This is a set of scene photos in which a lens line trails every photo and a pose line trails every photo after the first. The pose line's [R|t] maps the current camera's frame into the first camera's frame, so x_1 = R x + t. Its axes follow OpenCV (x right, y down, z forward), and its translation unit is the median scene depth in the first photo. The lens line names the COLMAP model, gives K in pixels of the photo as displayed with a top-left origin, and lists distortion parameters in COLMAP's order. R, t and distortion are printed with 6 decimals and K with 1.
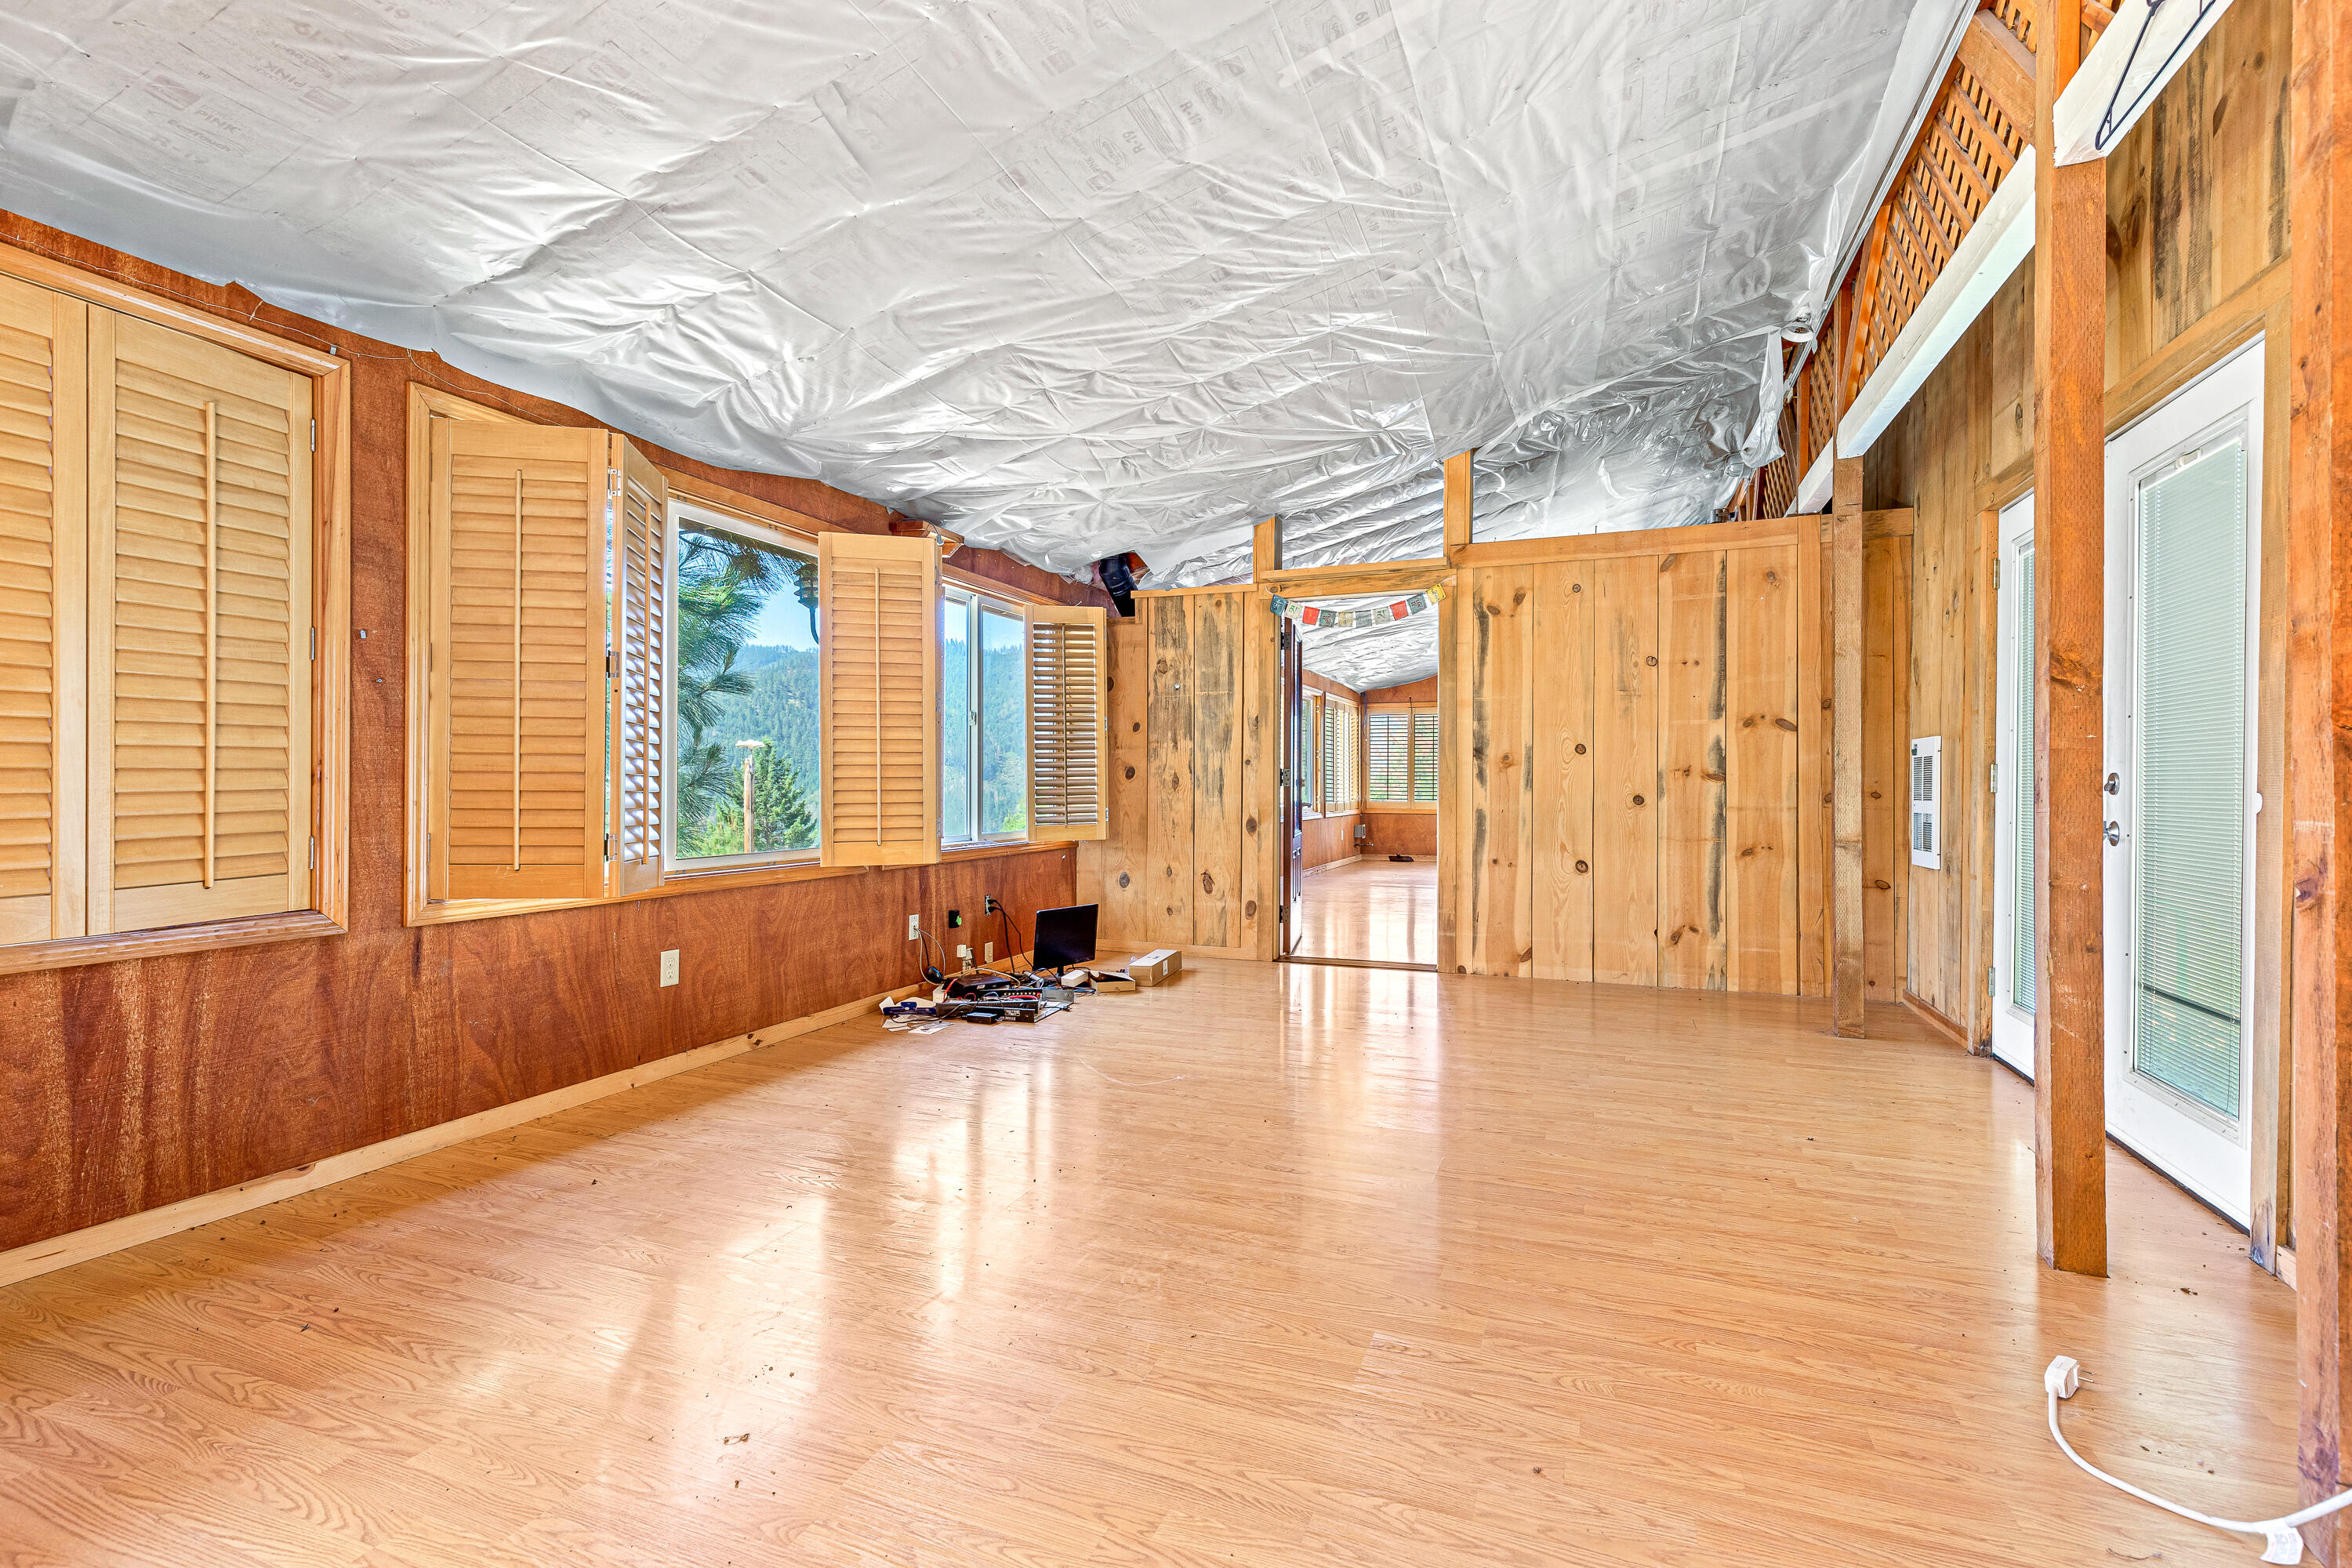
lens RADIAL K [[1071.4, 0, 1176.0], [0, 1071.4, 784.0], [0, 0, 1]] dist [0.001529, 0.000141]
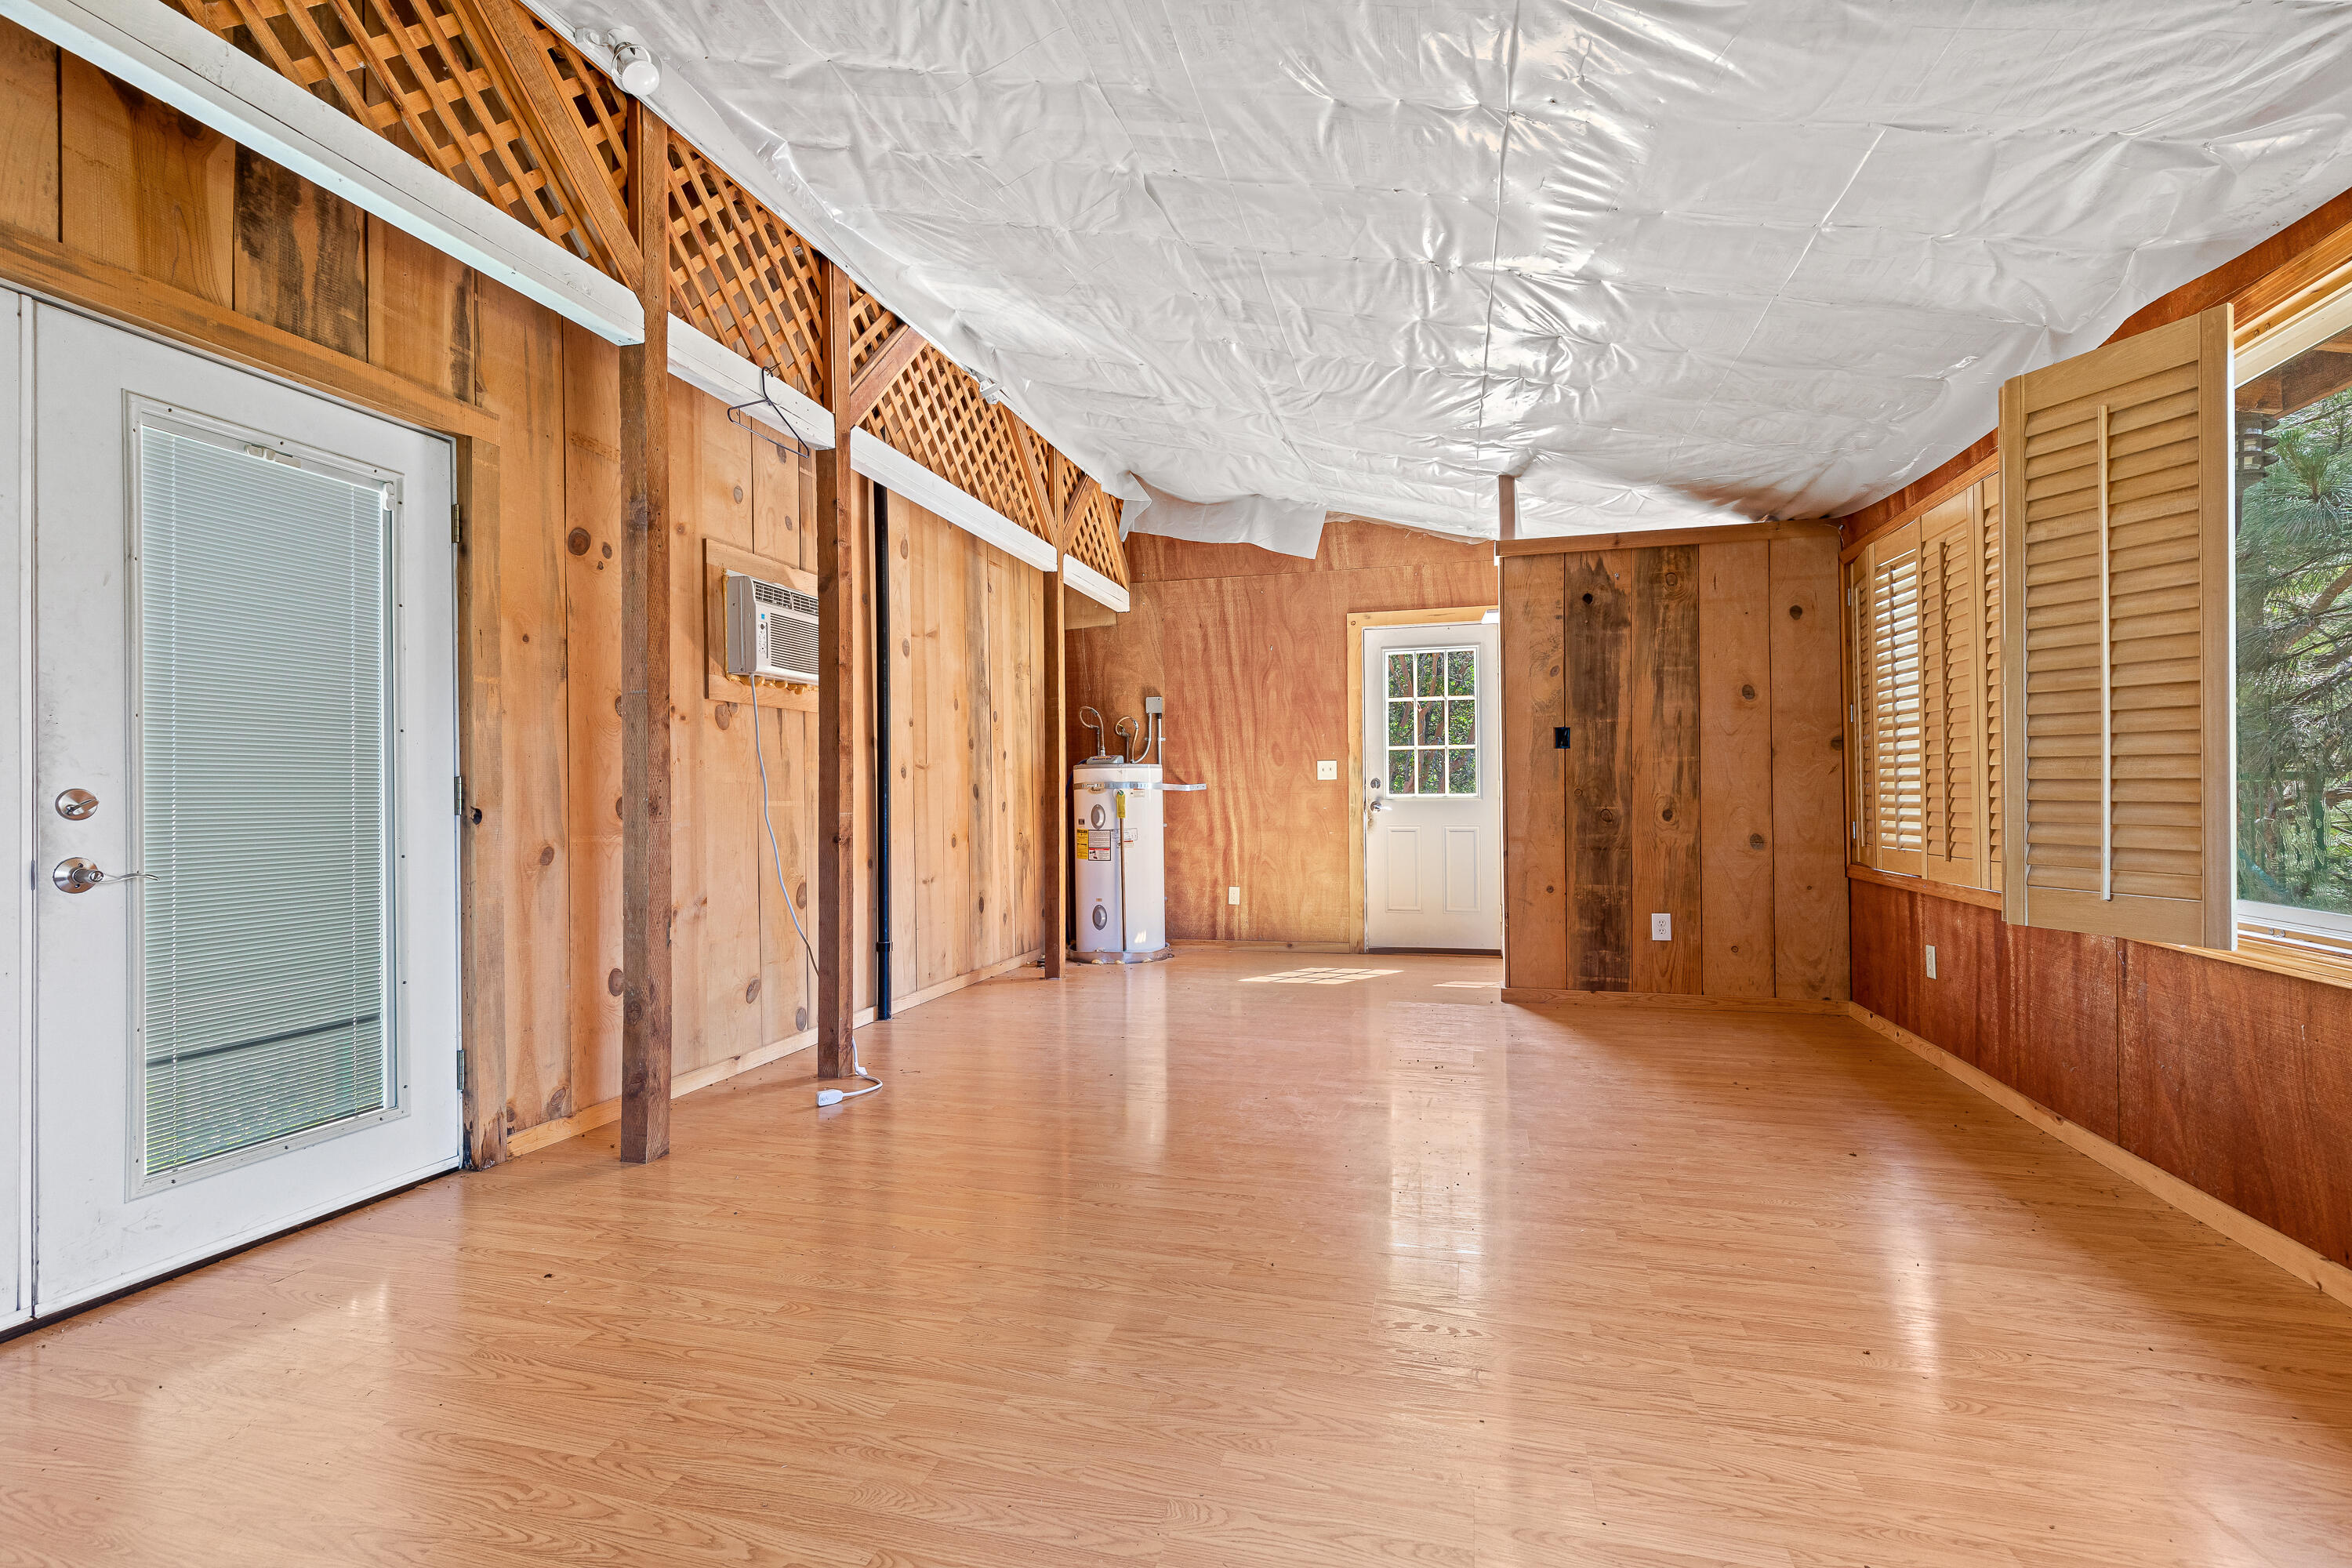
lens RADIAL K [[1071.4, 0, 1176.0], [0, 1071.4, 784.0], [0, 0, 1]] dist [0.001529, 0.000141]
pose [[-0.994498, 0.005312, -0.104616, 0.238899], [0.006634, 0.999902, -0.012291, 0.000398], [0.104541, -0.012918, -0.994437, 1.846382]]
